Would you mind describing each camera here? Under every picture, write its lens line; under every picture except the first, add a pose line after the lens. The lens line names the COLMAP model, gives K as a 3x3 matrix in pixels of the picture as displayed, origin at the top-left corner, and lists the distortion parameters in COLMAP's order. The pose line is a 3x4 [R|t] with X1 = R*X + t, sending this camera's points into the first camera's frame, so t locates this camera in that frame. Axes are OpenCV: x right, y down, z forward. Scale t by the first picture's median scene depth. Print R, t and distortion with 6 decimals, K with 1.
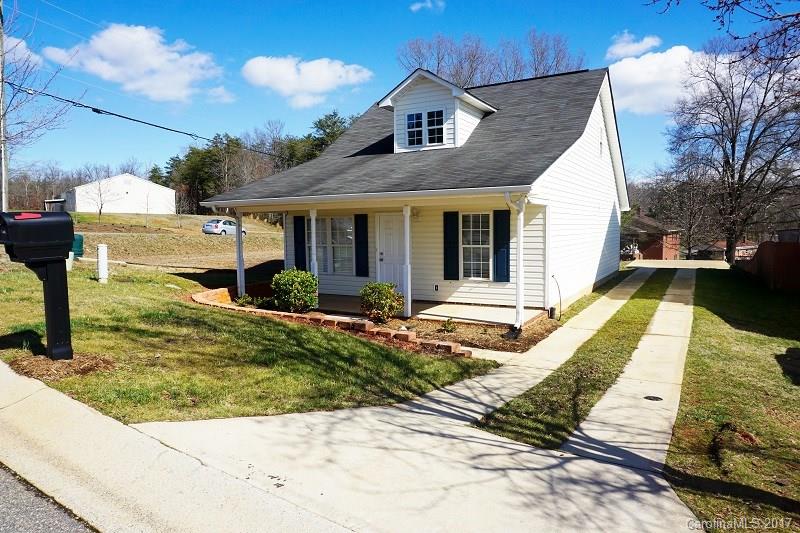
lens RADIAL K [[537.6, 0, 395.7], [0, 537.6, 265.6], [0, 0, 1]] dist [-0.061420, 0.038495]
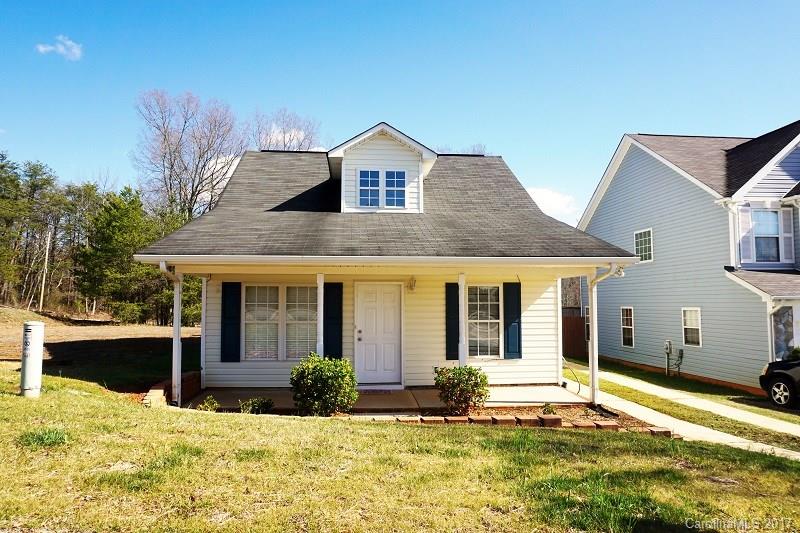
lens RADIAL K [[537.6, 0, 395.7], [0, 537.6, 265.6], [0, 0, 1]] dist [-0.061420, 0.038495]
pose [[0.820022, 0.048326, 0.570289, -0.481201], [0.031115, 0.991191, -0.128733, -0.016064], [-0.571486, 0.123308, 0.811294, 0.315729]]
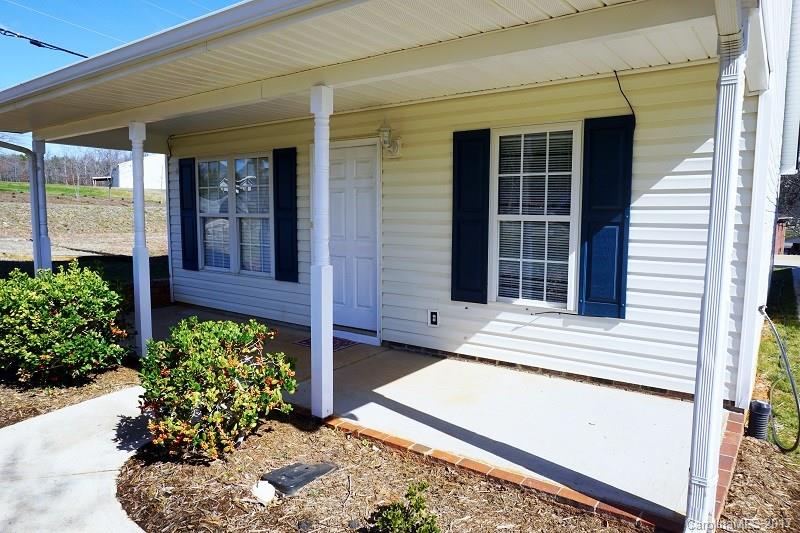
lens RADIAL K [[537.6, 0, 395.7], [0, 537.6, 265.6], [0, 0, 1]] dist [-0.061420, 0.038495]
pose [[0.994037, 0.028585, -0.105233, 0.089554], [-0.025667, 0.999251, 0.028975, -0.010530], [0.105982, -0.026101, 0.994025, 0.585496]]
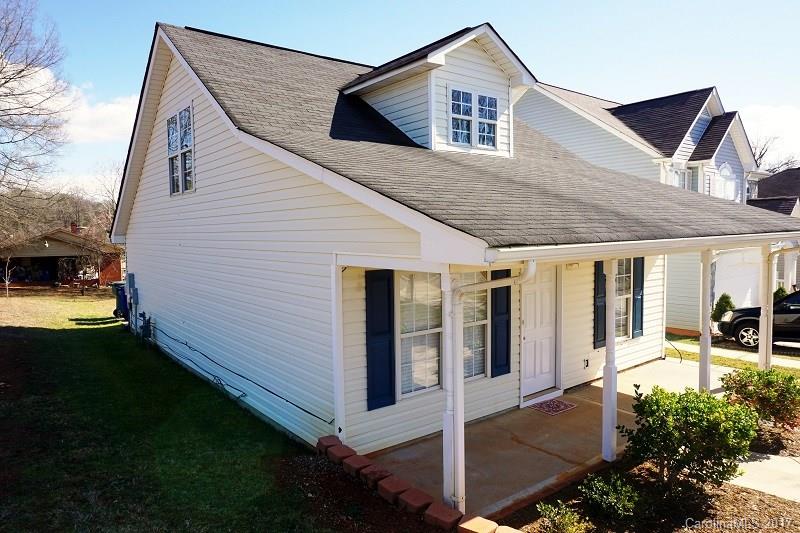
lens RADIAL K [[537.6, 0, 395.7], [0, 537.6, 265.6], [0, 0, 1]] dist [-0.061420, 0.038495]
pose [[0.372758, -0.054759, 0.926312, -0.645347], [0.076509, 0.996672, 0.028130, -0.122033], [-0.924769, 0.060385, 0.375707, 0.965443]]
